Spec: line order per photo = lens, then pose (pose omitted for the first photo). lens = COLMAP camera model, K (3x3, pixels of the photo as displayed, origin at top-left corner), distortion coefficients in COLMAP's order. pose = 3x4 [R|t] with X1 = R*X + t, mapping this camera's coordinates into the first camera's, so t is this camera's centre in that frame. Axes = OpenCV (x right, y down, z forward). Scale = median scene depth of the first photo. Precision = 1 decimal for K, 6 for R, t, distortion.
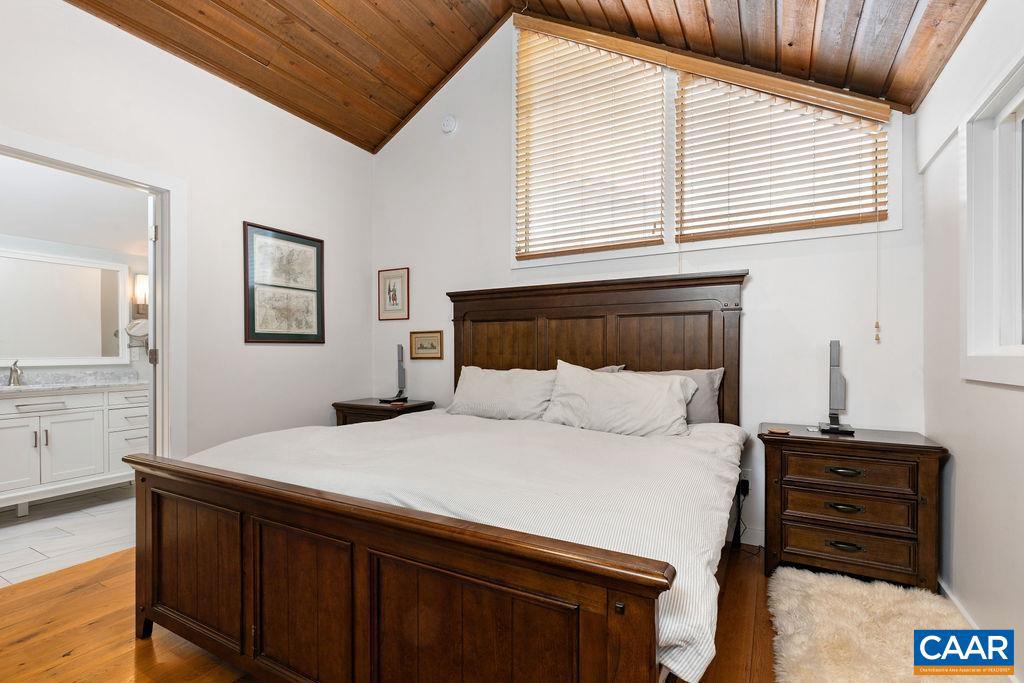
lens RADIAL K [[472.6, 0, 498.4], [0, 472.6, 354.9], [0, 0, 1]] dist [0.003271, -0.001172]
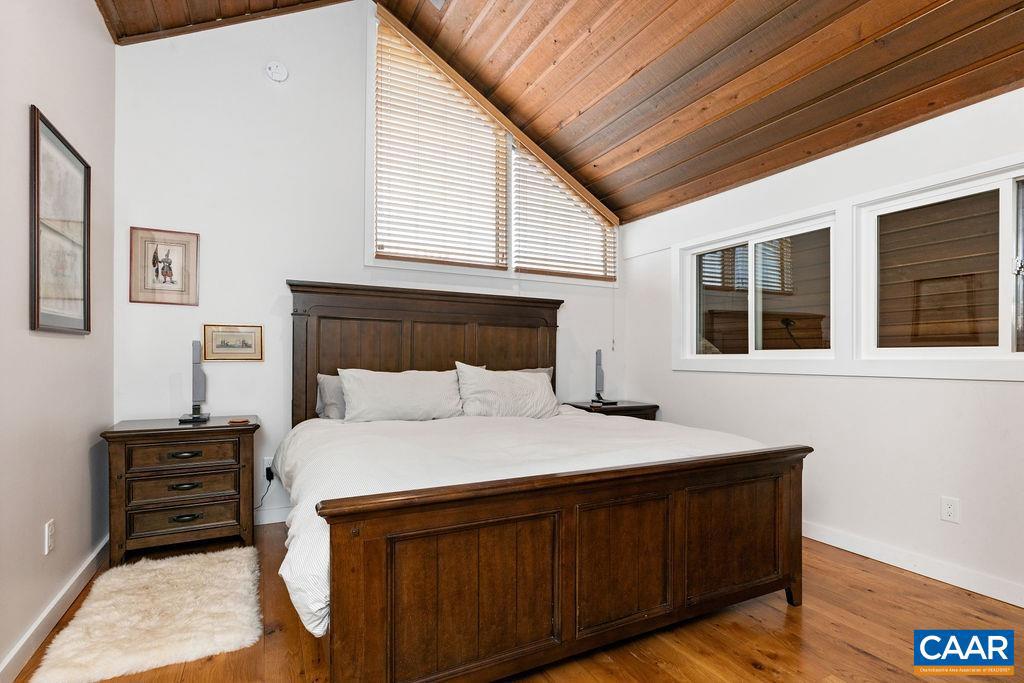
lens RADIAL K [[497.1, 0, 513.7], [0, 497.1, 351.7], [0, 0, 1]] dist [-0.000067, -0.000566]
pose [[0.541443, 0.016513, 0.840575, -0.698615], [-0.003304, 0.999841, -0.017514, 0.007206], [-0.840731, 0.006706, 0.541412, 0.232624]]
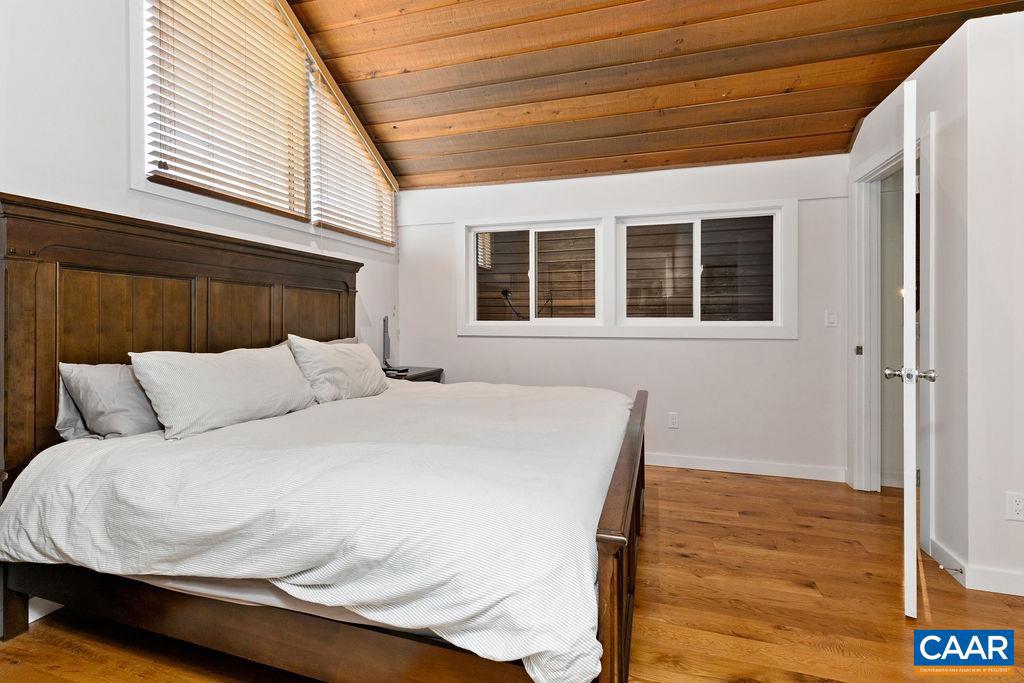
lens RADIAL K [[472.6, 0, 510.1], [0, 472.6, 314.7], [0, 0, 1]] dist [0.003271, -0.001172]
pose [[-0.222982, 0.009502, 0.974776, -0.728225], [0.003717, 0.999954, -0.008897, -0.014414], [-0.974815, 0.001640, -0.223007, 0.719058]]
